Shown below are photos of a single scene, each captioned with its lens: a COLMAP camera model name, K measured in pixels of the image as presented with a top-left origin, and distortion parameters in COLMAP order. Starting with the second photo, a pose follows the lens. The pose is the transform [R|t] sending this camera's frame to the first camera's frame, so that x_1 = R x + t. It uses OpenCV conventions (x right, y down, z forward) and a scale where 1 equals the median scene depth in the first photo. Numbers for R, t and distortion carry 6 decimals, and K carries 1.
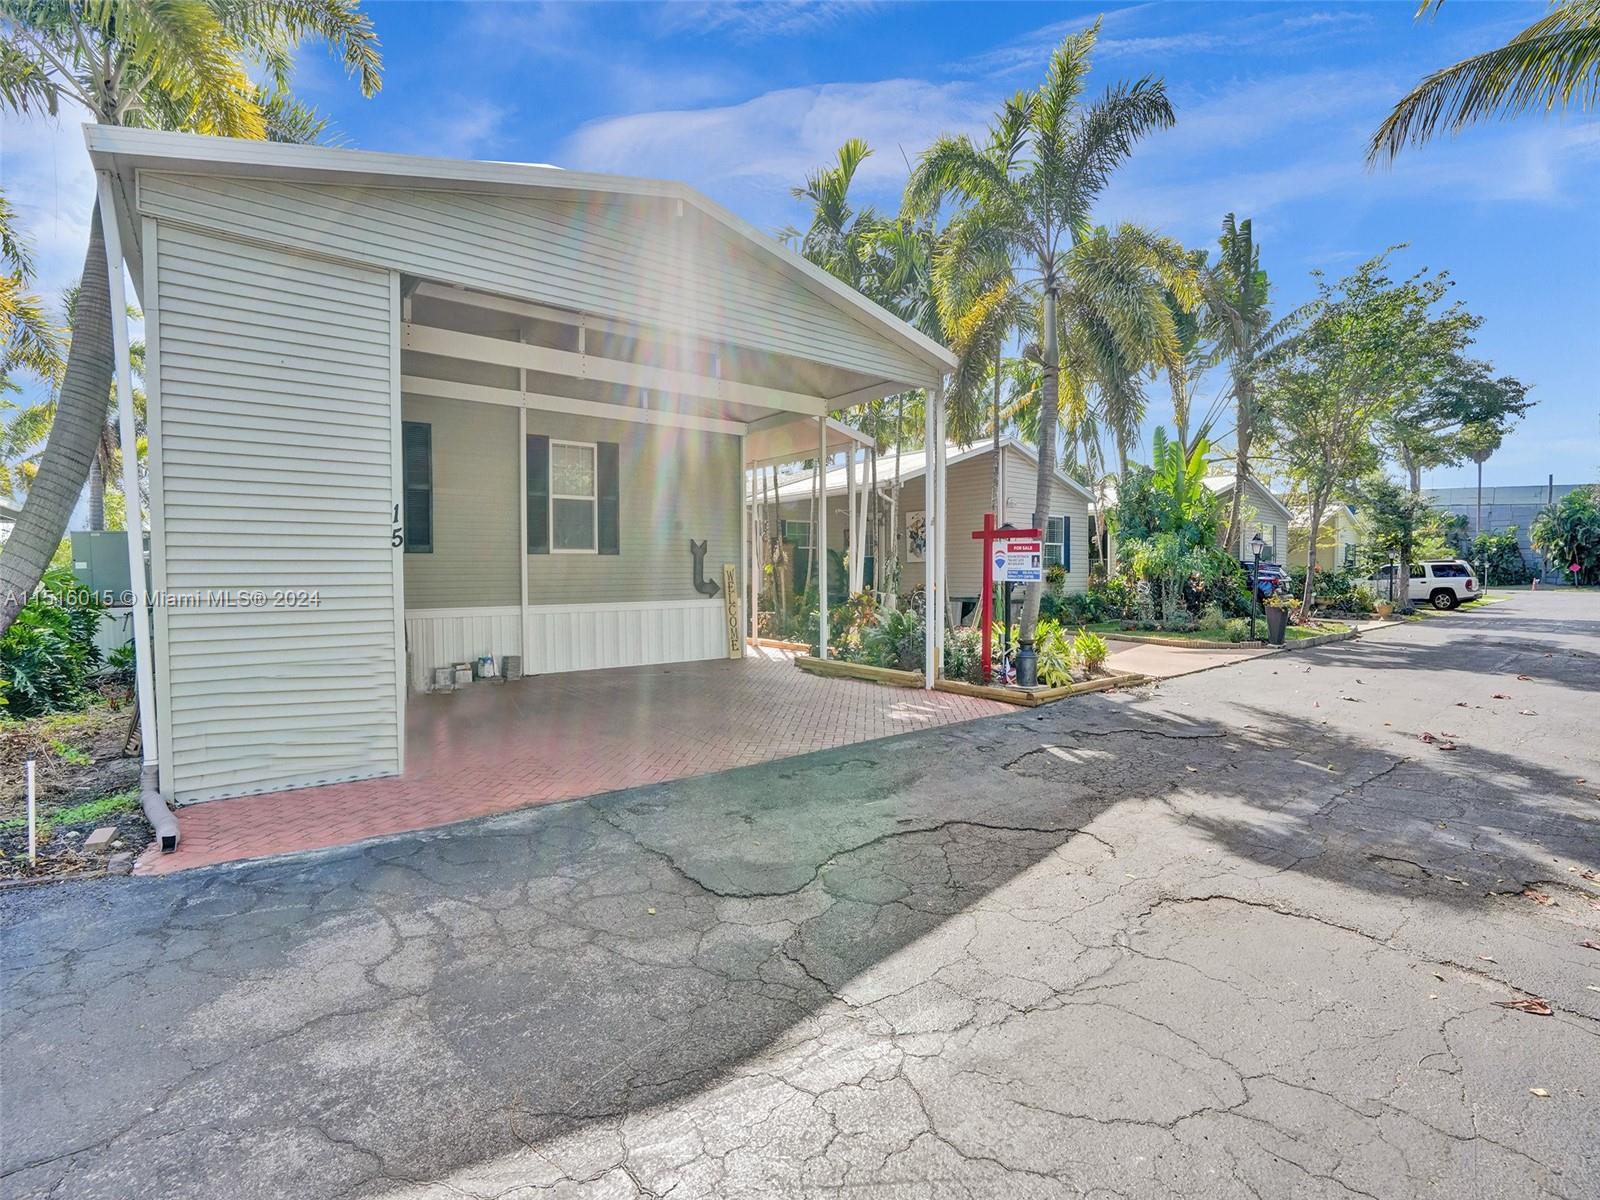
lens RADIAL K [[749.6, 0, 806.1], [0, 749.6, 611.2], [0, 0, 1]] dist [-0.057161, 0.024063]
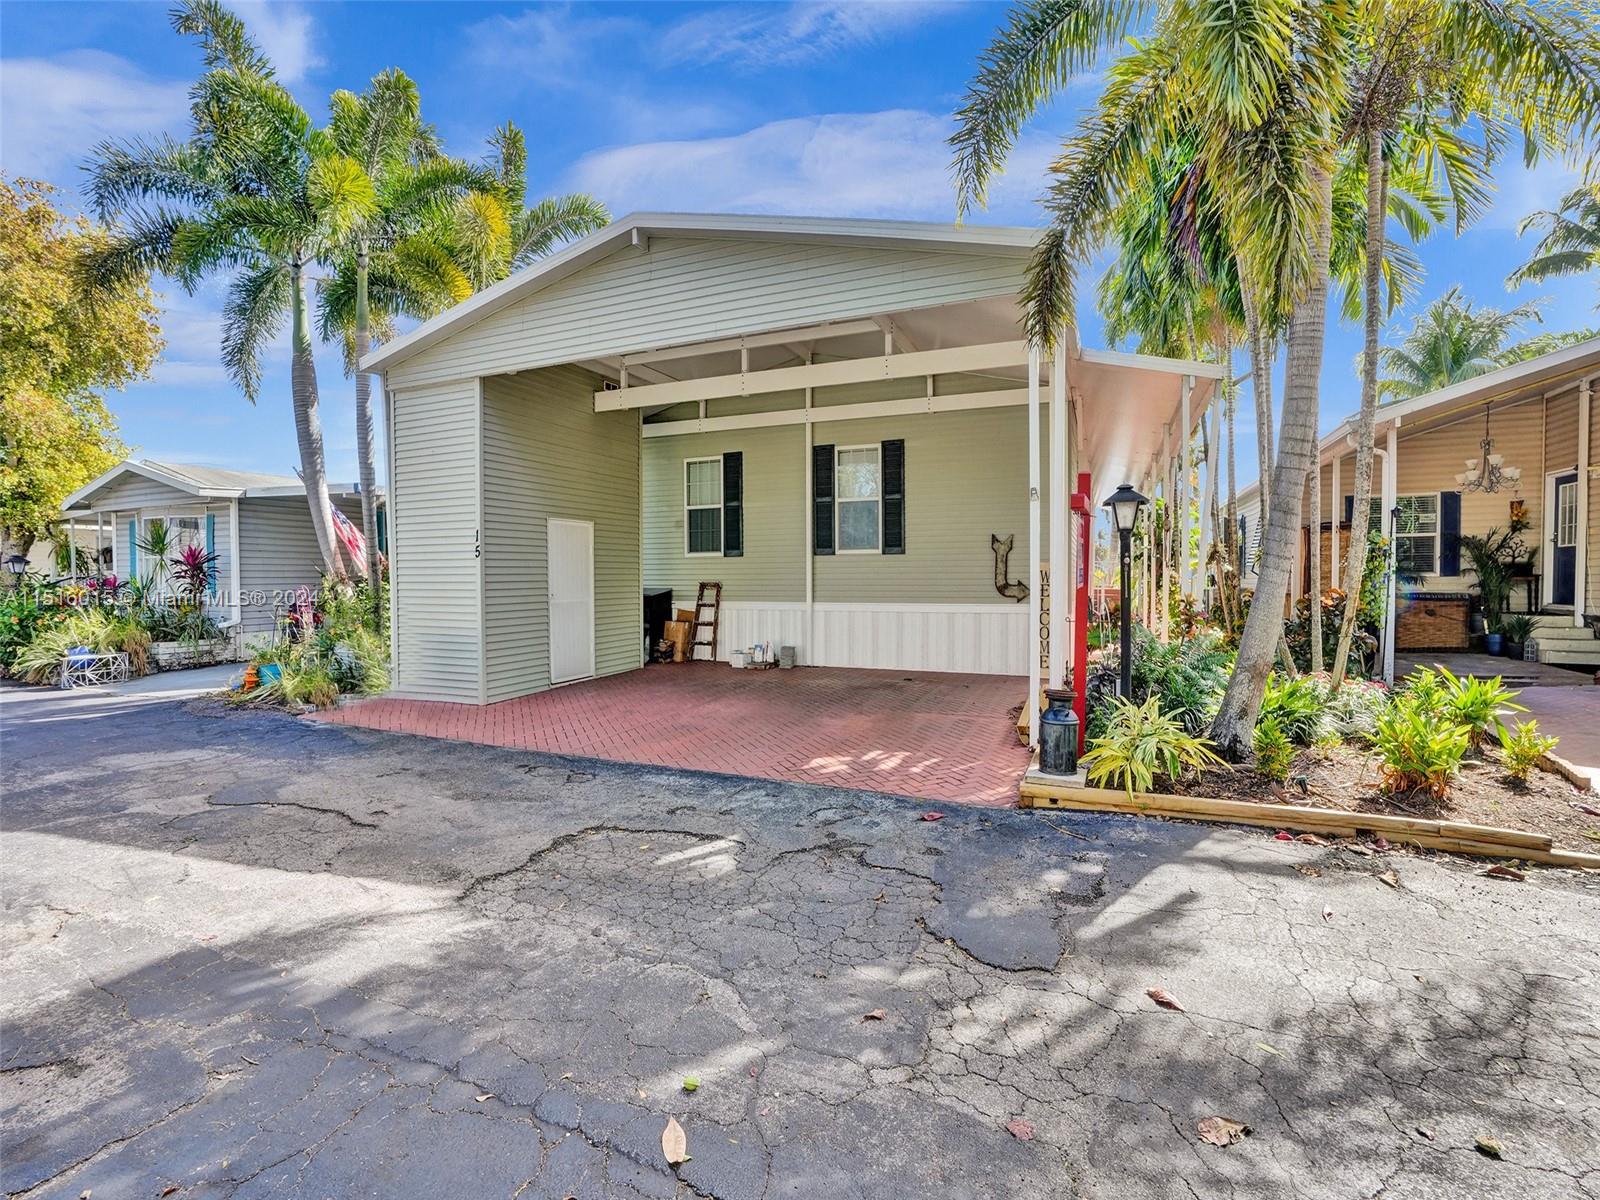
lens RADIAL K [[749.6, 0, 806.1], [0, 749.6, 611.2], [0, 0, 1]] dist [-0.057161, 0.024063]
pose [[0.458058, 0.047615, -0.887646, 0.684976], [-0.044554, 0.998539, 0.030572, -0.031610], [0.887805, 0.025544, 0.459510, 0.547017]]
